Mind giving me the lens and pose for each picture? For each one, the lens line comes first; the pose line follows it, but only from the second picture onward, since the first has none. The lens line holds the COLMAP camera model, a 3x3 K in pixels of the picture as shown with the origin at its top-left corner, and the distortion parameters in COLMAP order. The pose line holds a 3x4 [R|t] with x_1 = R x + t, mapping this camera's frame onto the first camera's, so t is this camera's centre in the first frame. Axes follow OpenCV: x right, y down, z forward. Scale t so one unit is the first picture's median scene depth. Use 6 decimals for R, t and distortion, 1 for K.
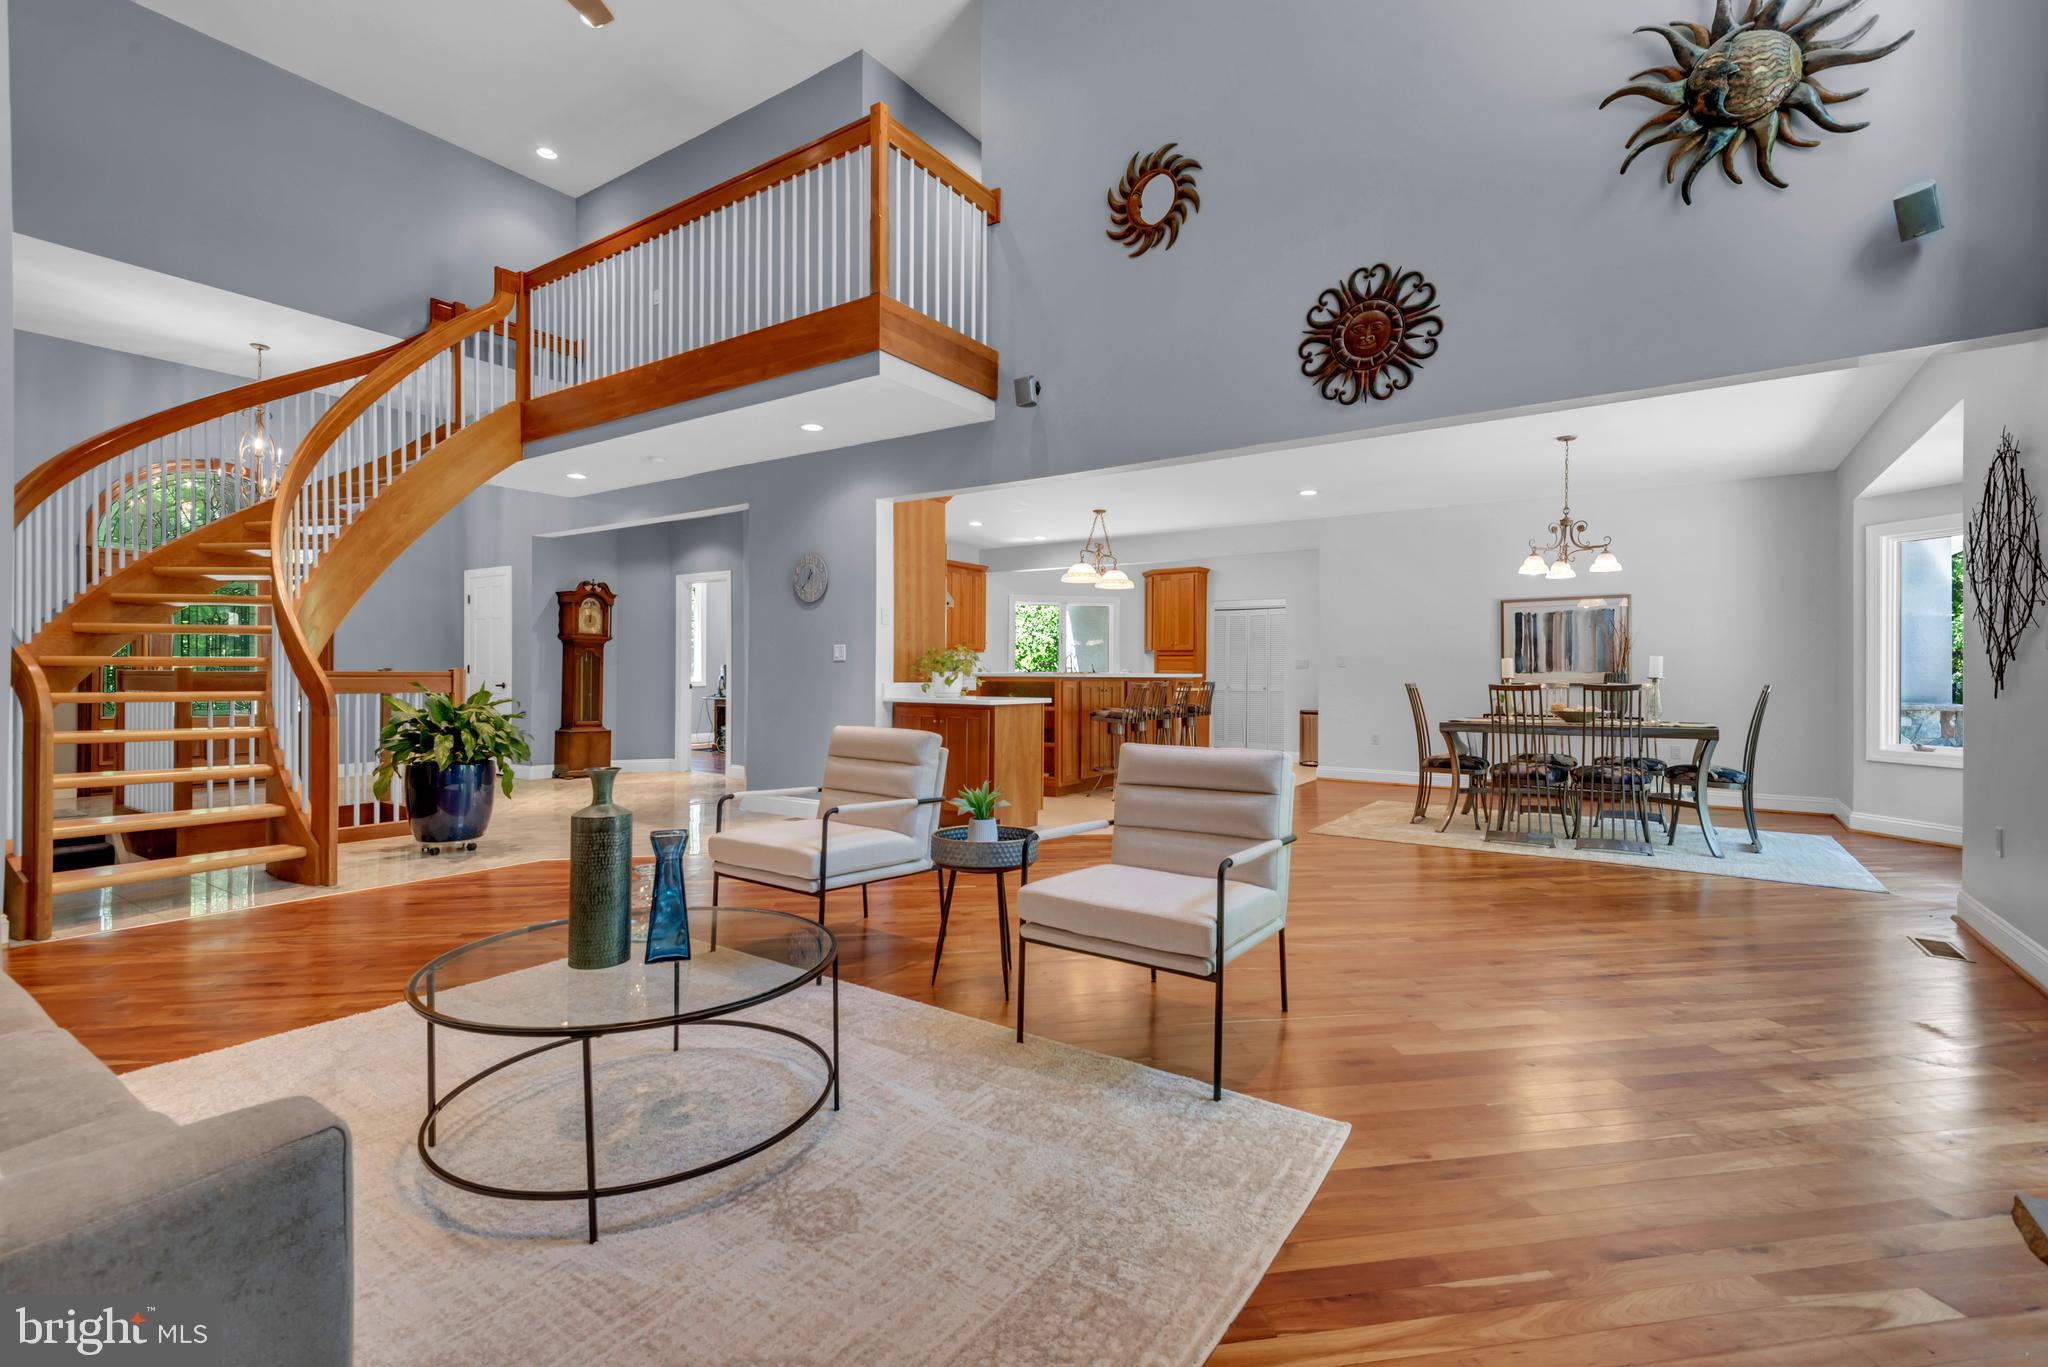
lens RADIAL K [[949.6, 0, 1030.3], [0, 949.6, 676.1], [0, 0, 1]] dist [0.027952, -0.020340]
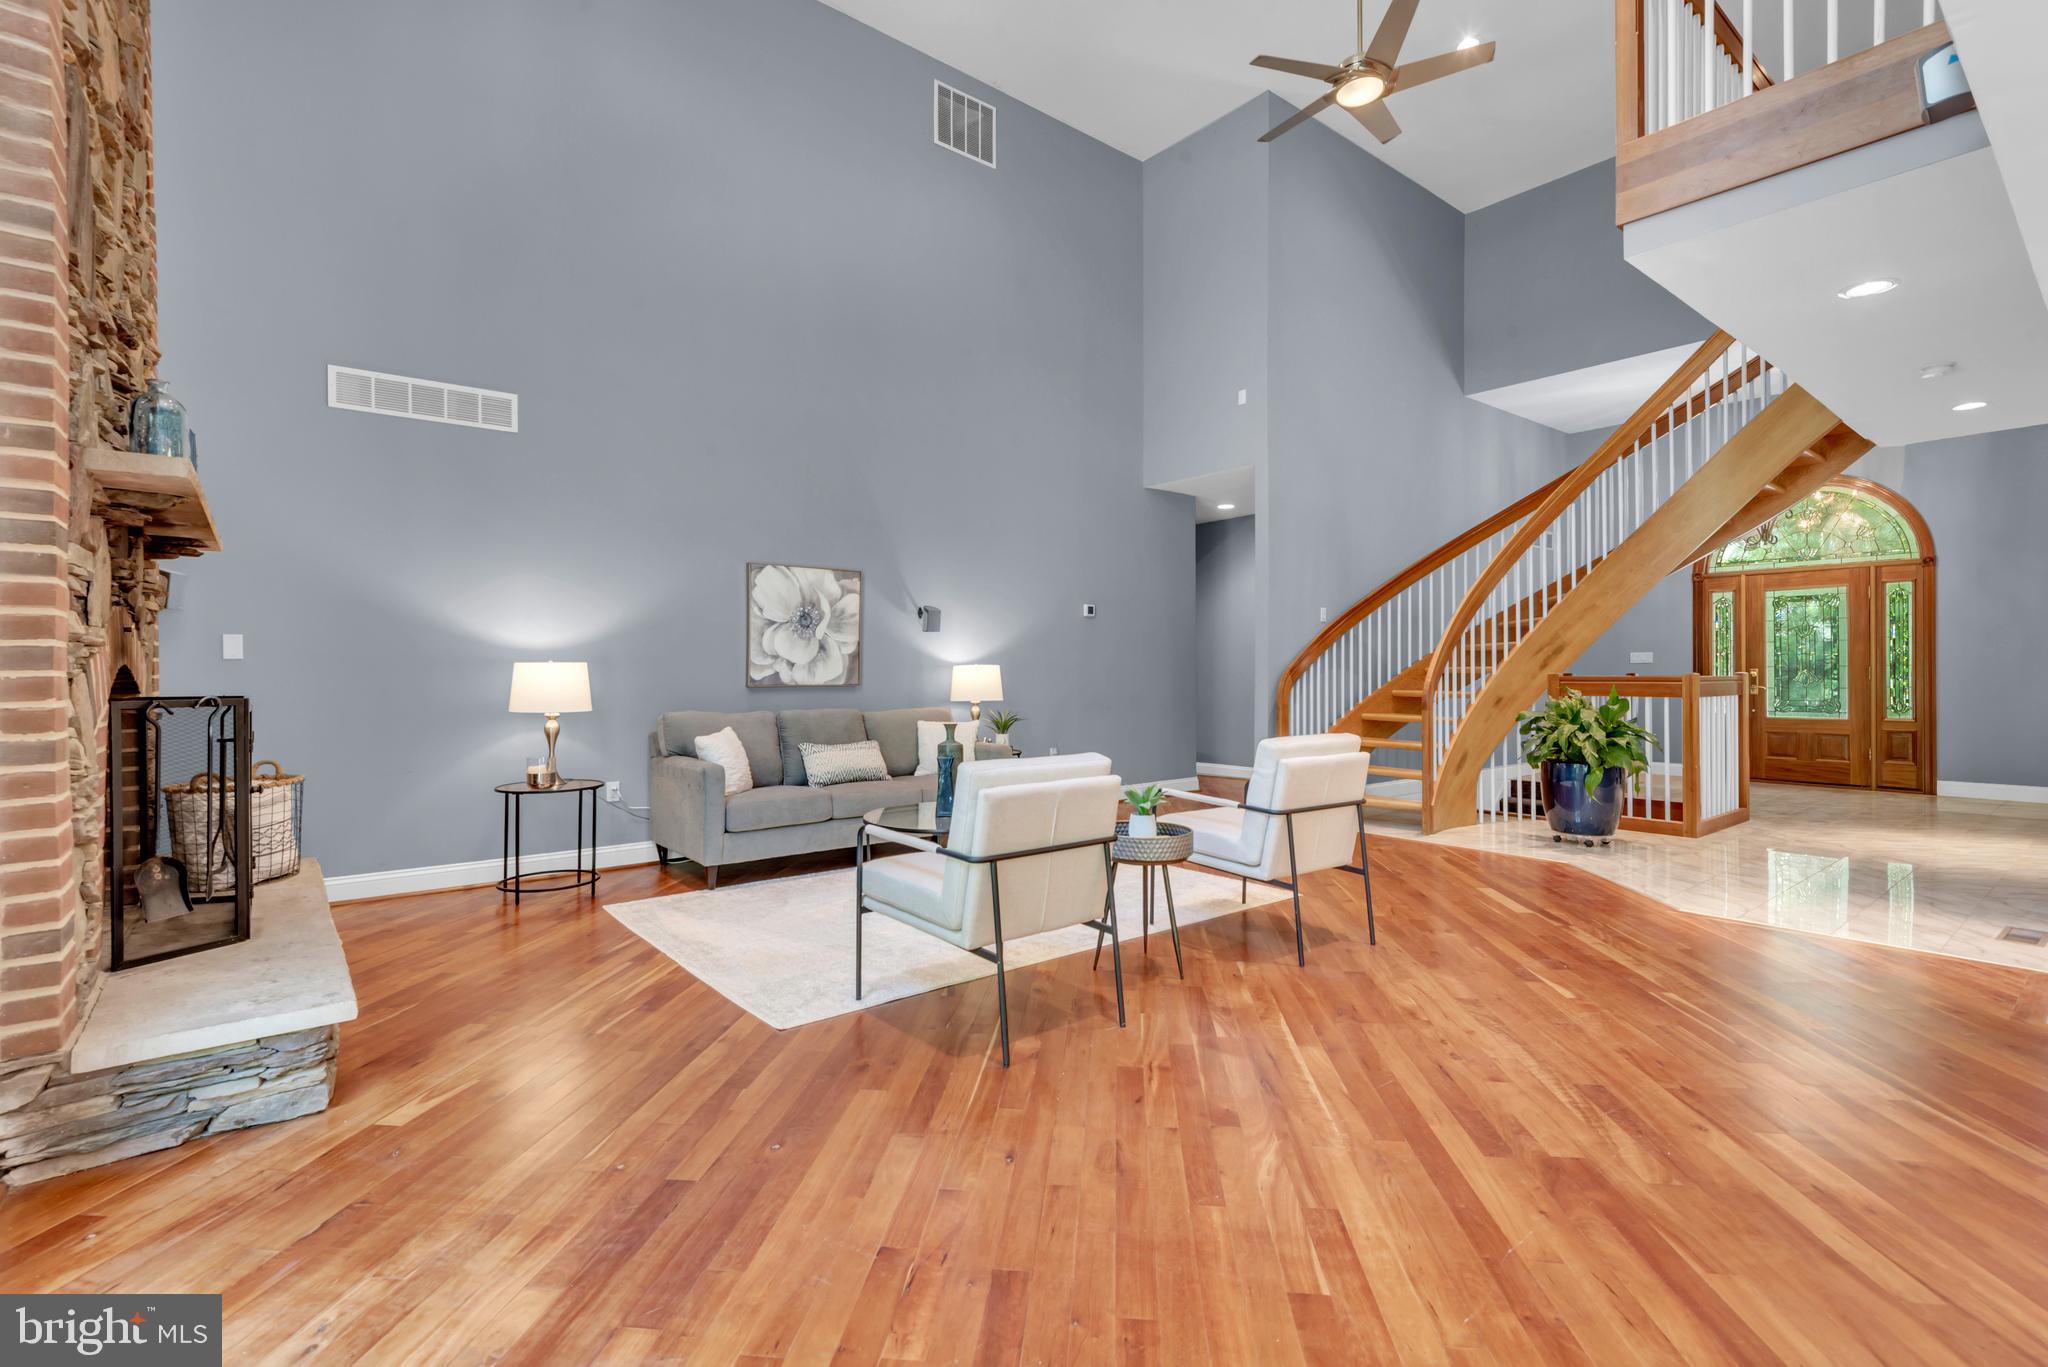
lens RADIAL K [[925.9, 0, 1014.4], [0, 925.9, 673.1], [0, 0, 1]] dist [0.032593, -0.018776]
pose [[-0.293452, -0.003611, -0.955967, 0.358472], [-0.001932, 0.999993, -0.003184, -0.002474], [0.955972, 0.000913, -0.293457, 0.429395]]
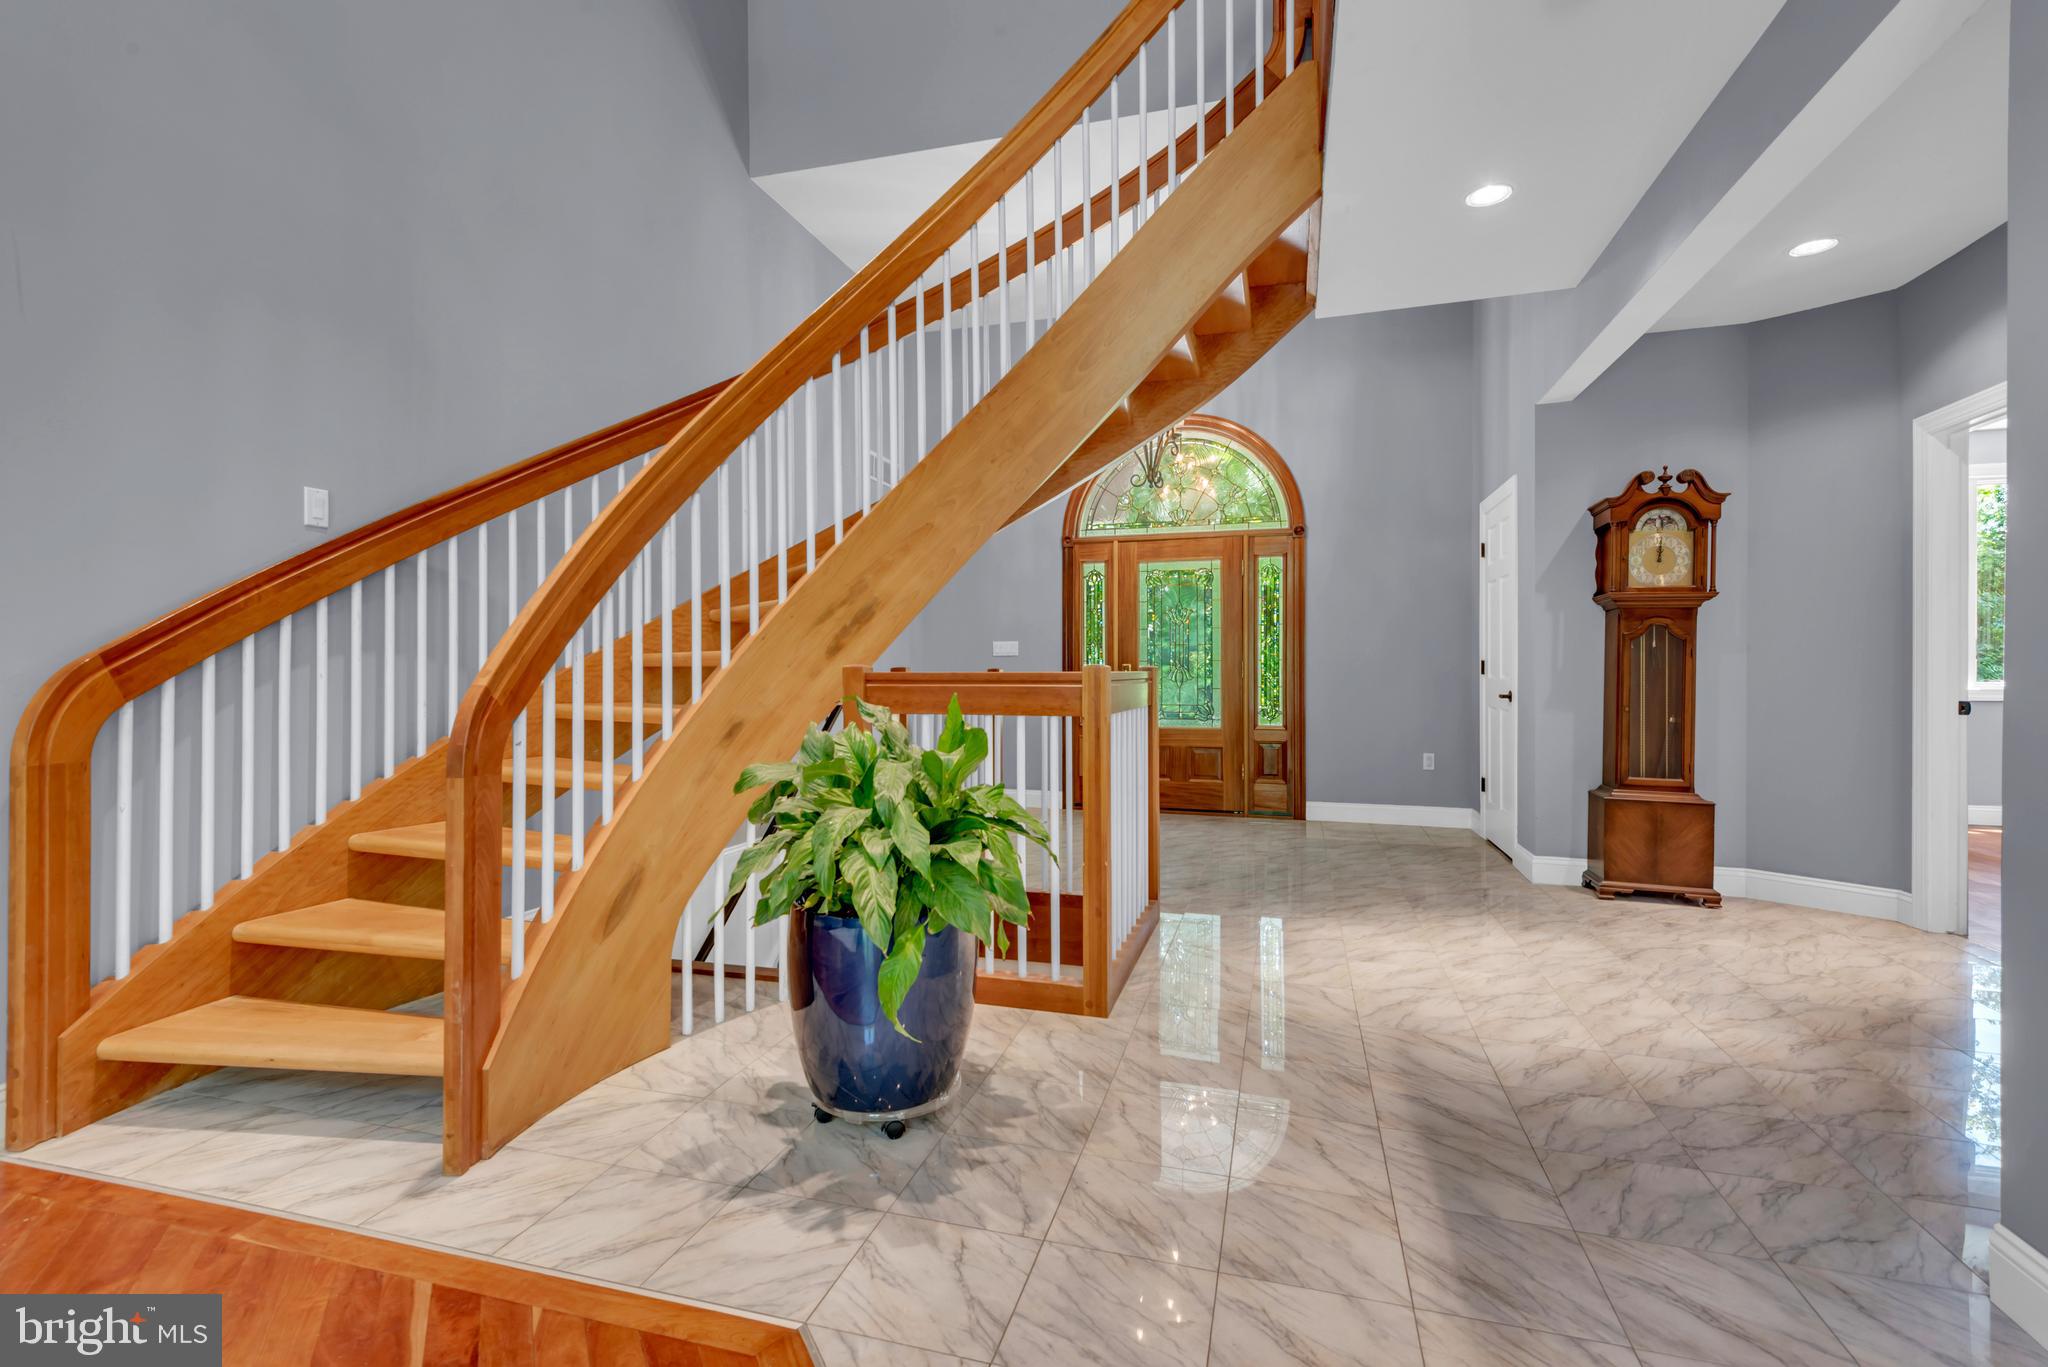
lens RADIAL K [[925.9, 0, 1014.4], [0, 925.9, 673.1], [0, 0, 1]] dist [0.032593, -0.018776]
pose [[0.300617, -0.003299, -0.953739, -0.126463], [-0.000213, 0.999994, -0.003526, -0.001543], [0.953745, 0.001263, 0.300615, 0.572342]]
